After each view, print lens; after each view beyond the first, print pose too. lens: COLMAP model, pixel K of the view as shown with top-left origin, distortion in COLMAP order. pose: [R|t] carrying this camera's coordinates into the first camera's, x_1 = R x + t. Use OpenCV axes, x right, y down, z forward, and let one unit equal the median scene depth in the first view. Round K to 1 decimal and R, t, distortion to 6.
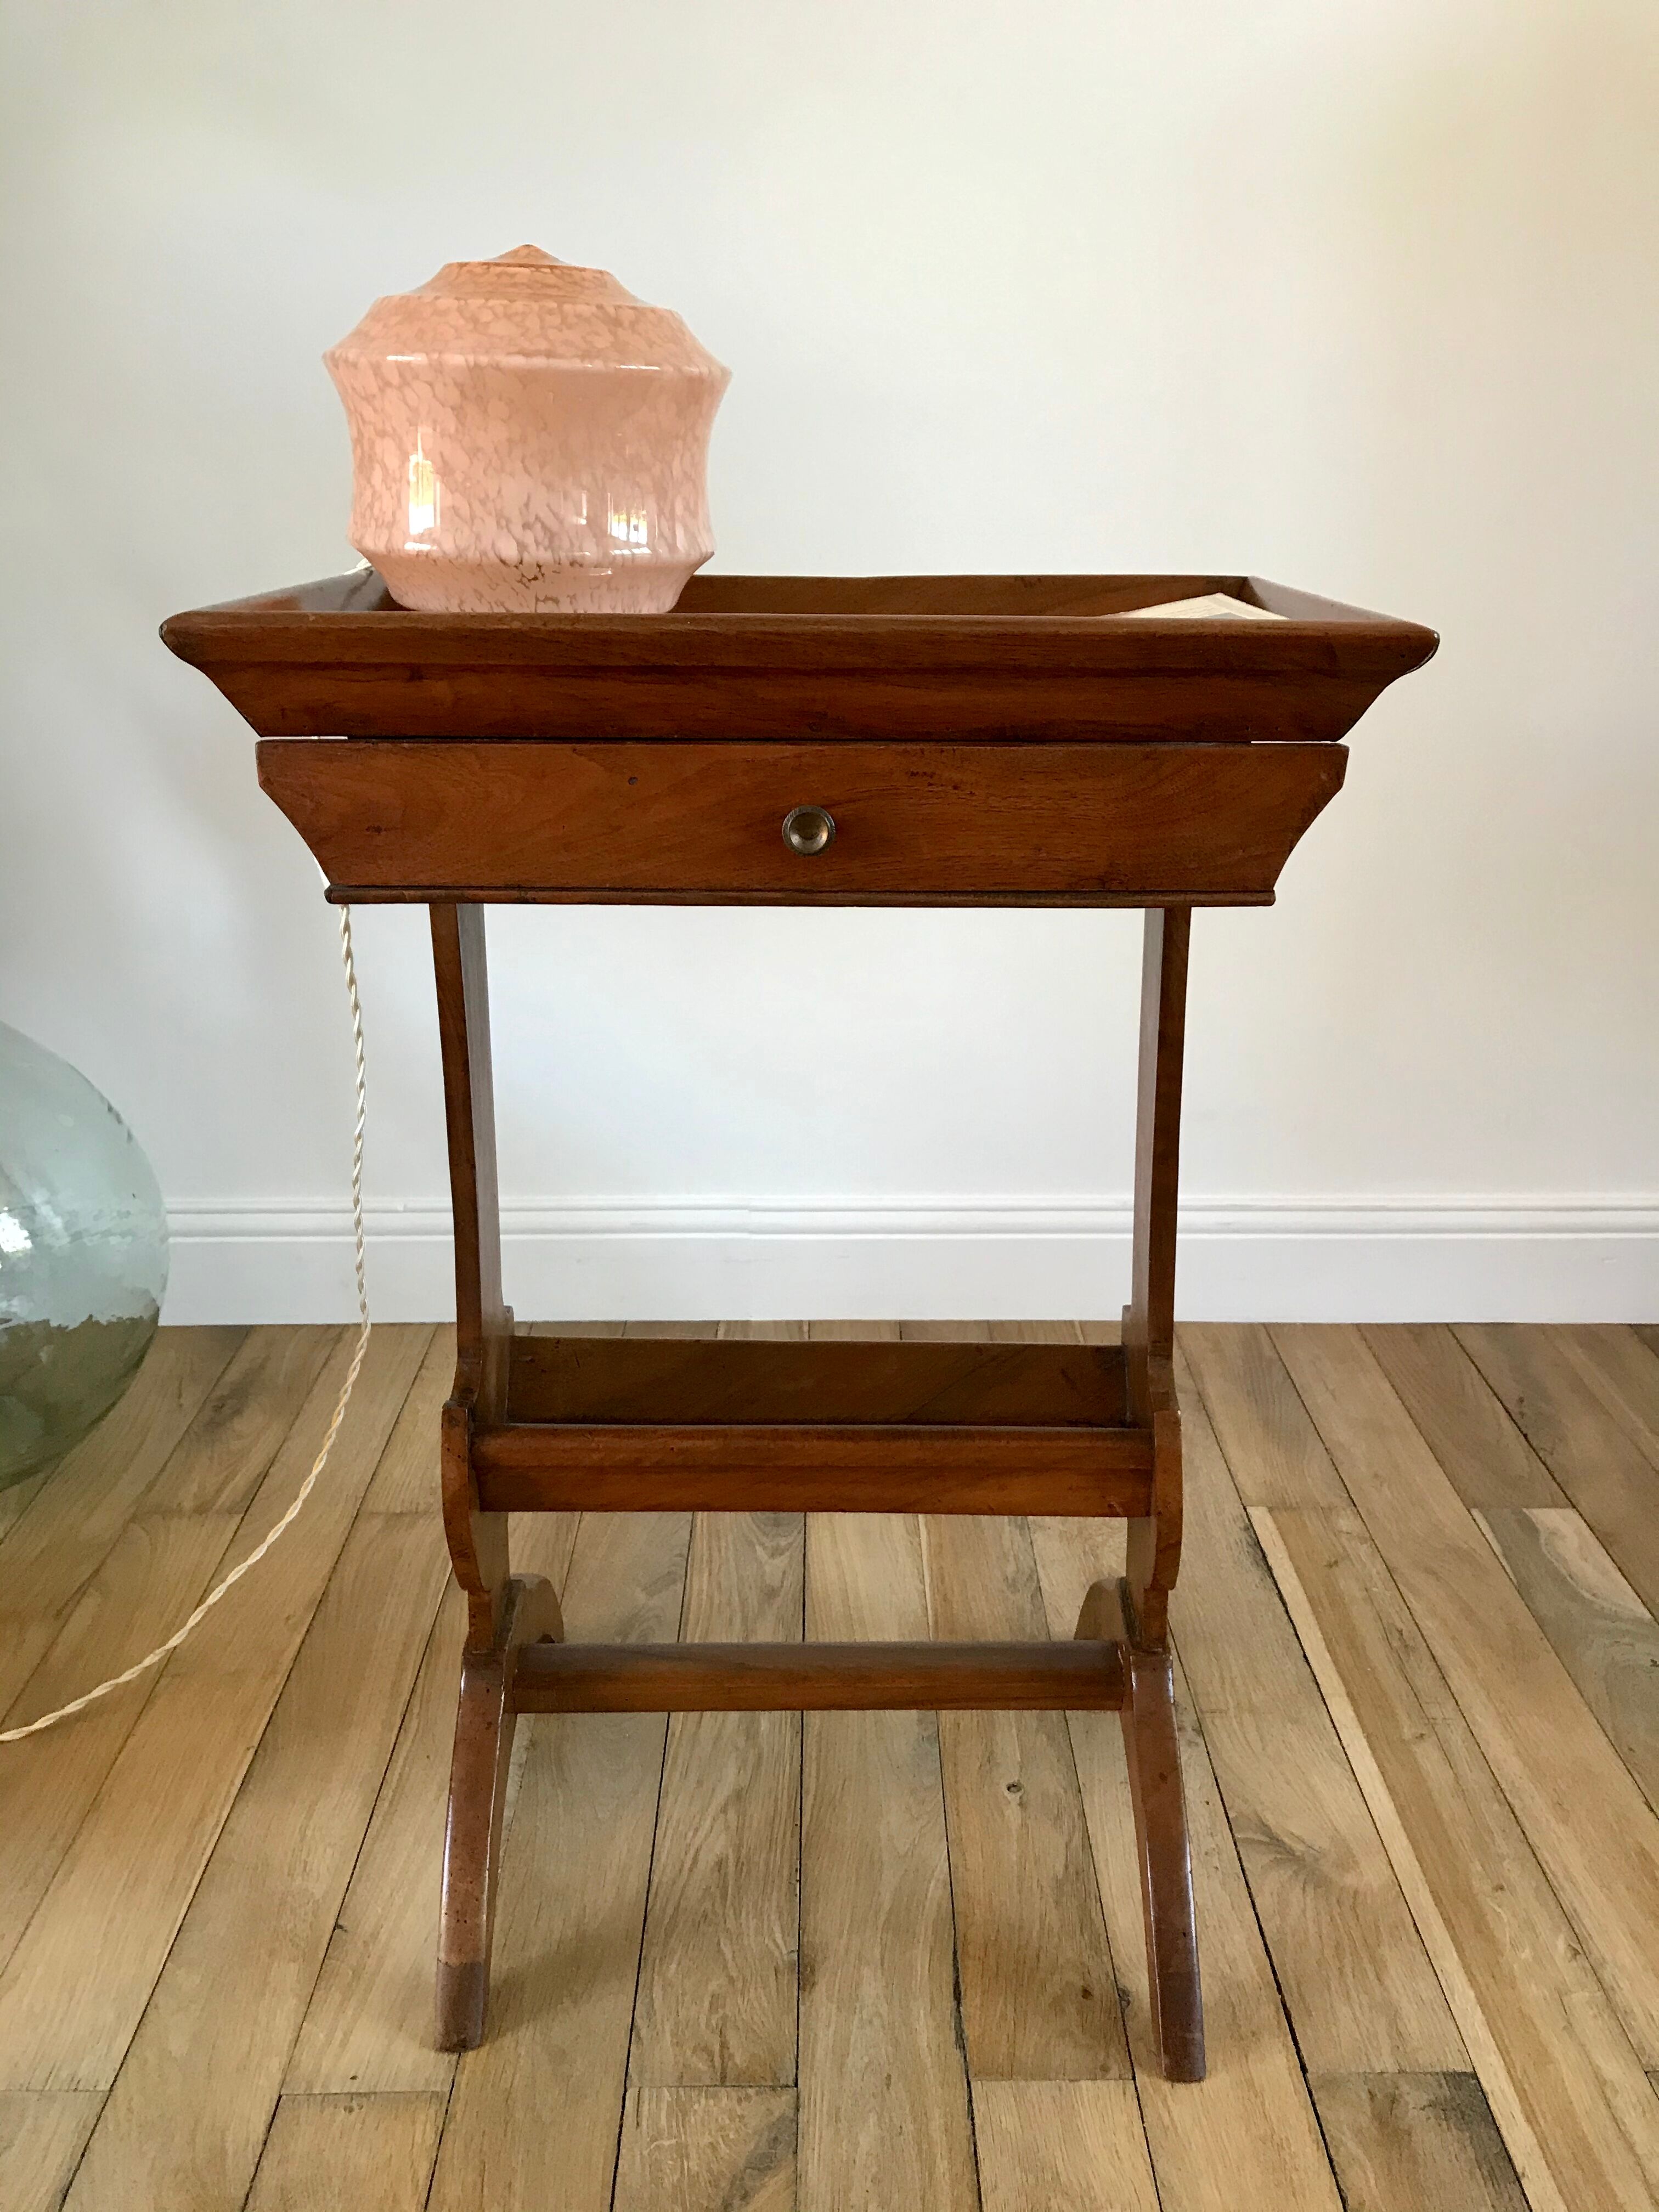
lens RADIAL K [[1819.3, 0, 838.8], [0, 1819.3, 1091.4], [0, 0, 1]] dist [0.011727, 0.015109]
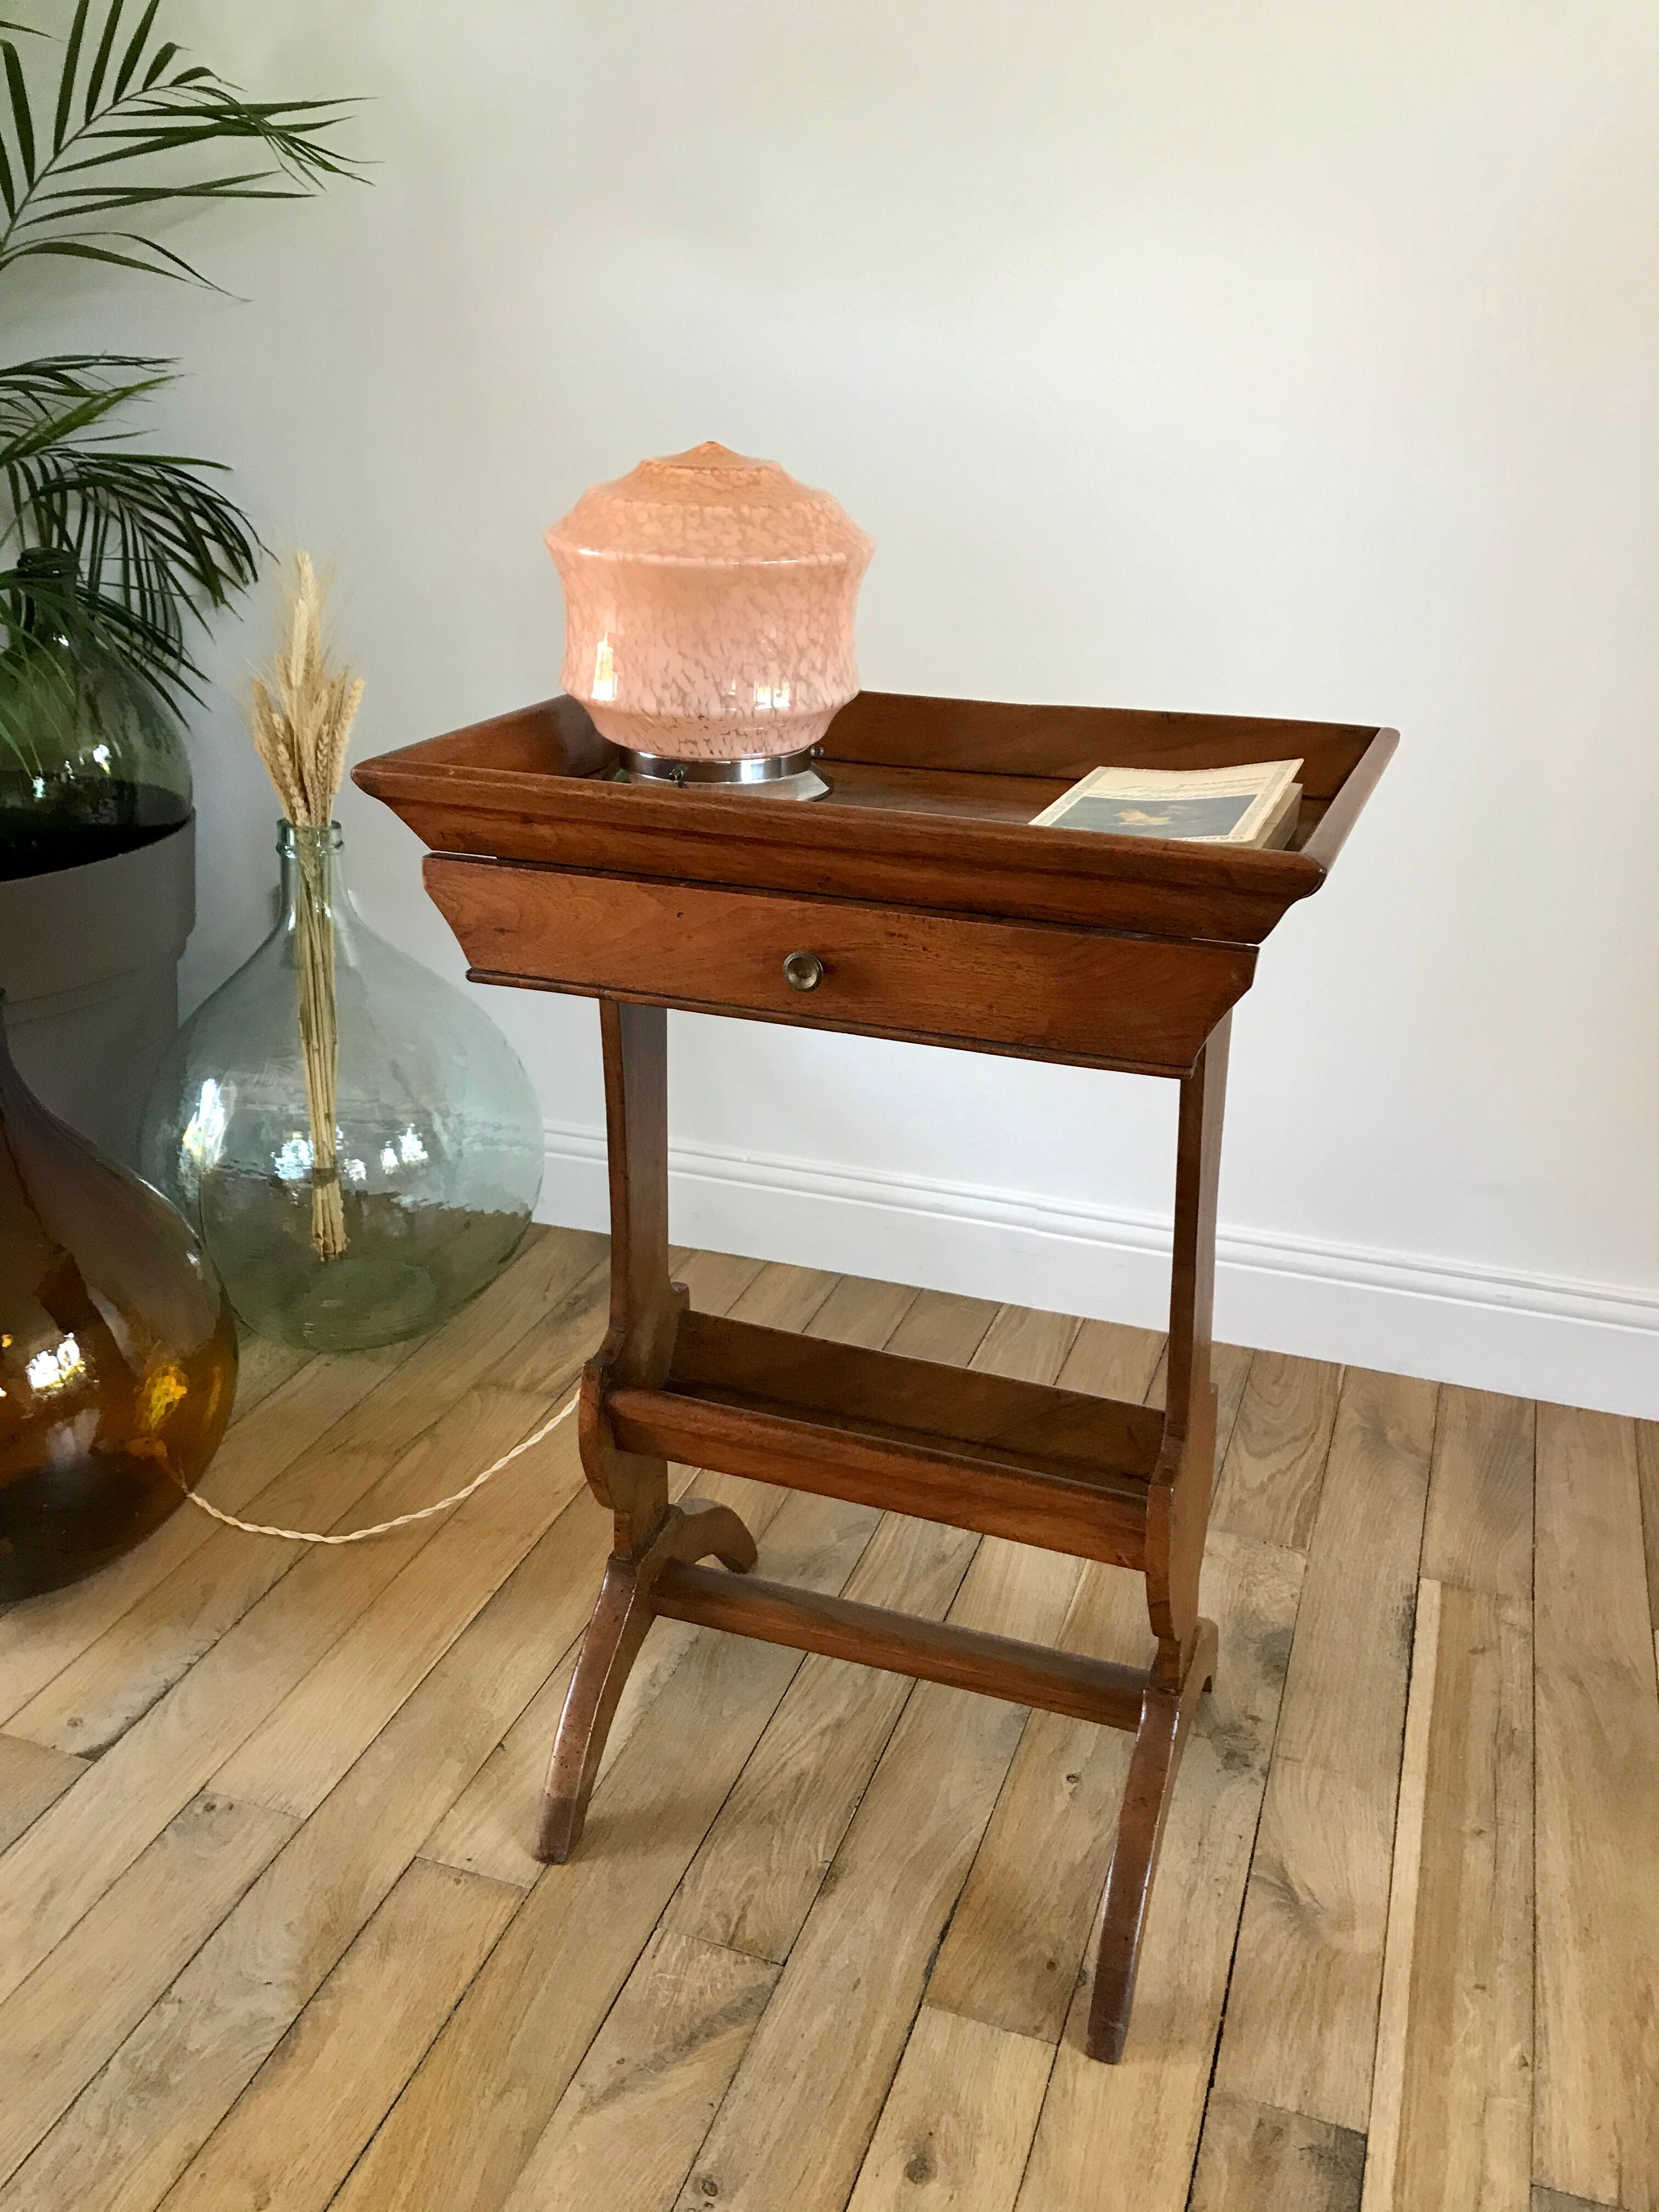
lens RADIAL K [[1808.7, 0, 841.3], [0, 1808.7, 1105.0], [0, 0, 1]] dist [0.019094, 0.001900]
pose [[0.938061, 0.138056, -0.317778, 0.279086], [-0.119261, 0.989798, 0.077958, -0.106070], [0.325298, -0.035231, 0.944955, -0.094837]]
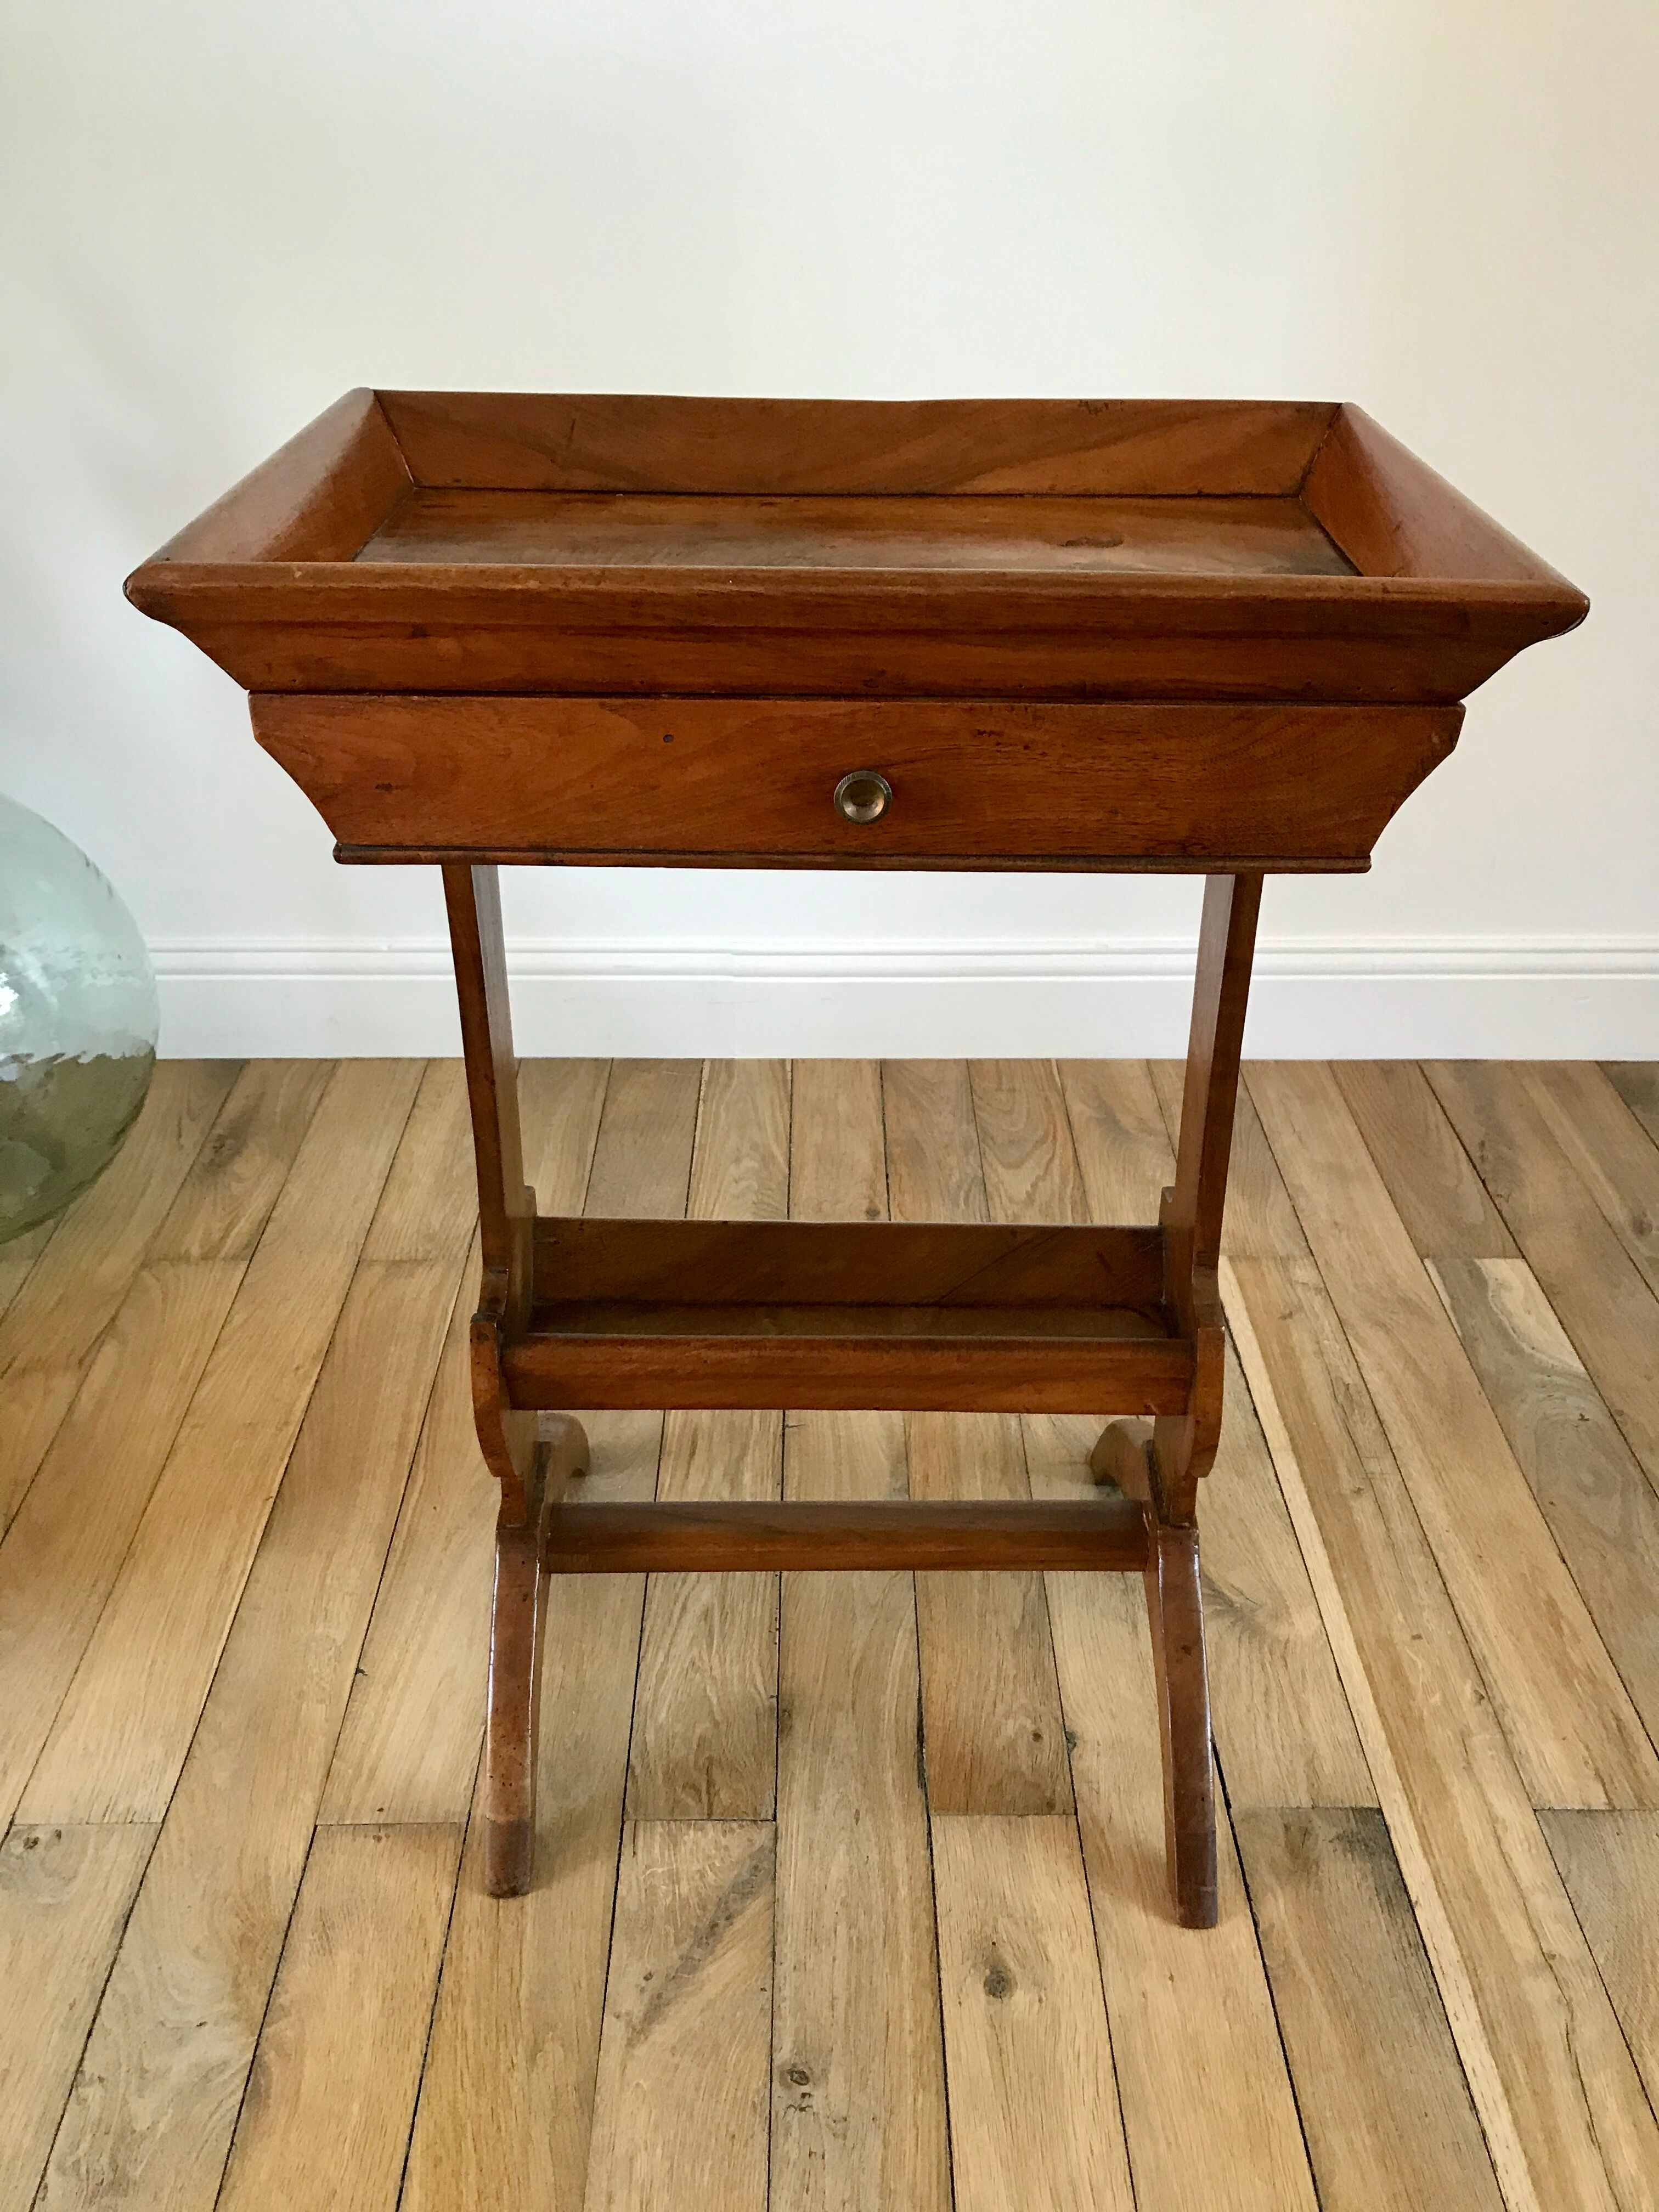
lens RADIAL K [[1812.5, 0, 827.0], [0, 1812.5, 1101.0], [0, 0, 1]] dist [0.026260, -0.009238]
pose [[0.999995, 0.002796, -0.001108, 0.007740], [-0.002493, 0.976647, 0.214838, -0.111506], [0.001683, -0.214834, 0.976649, 0.003596]]
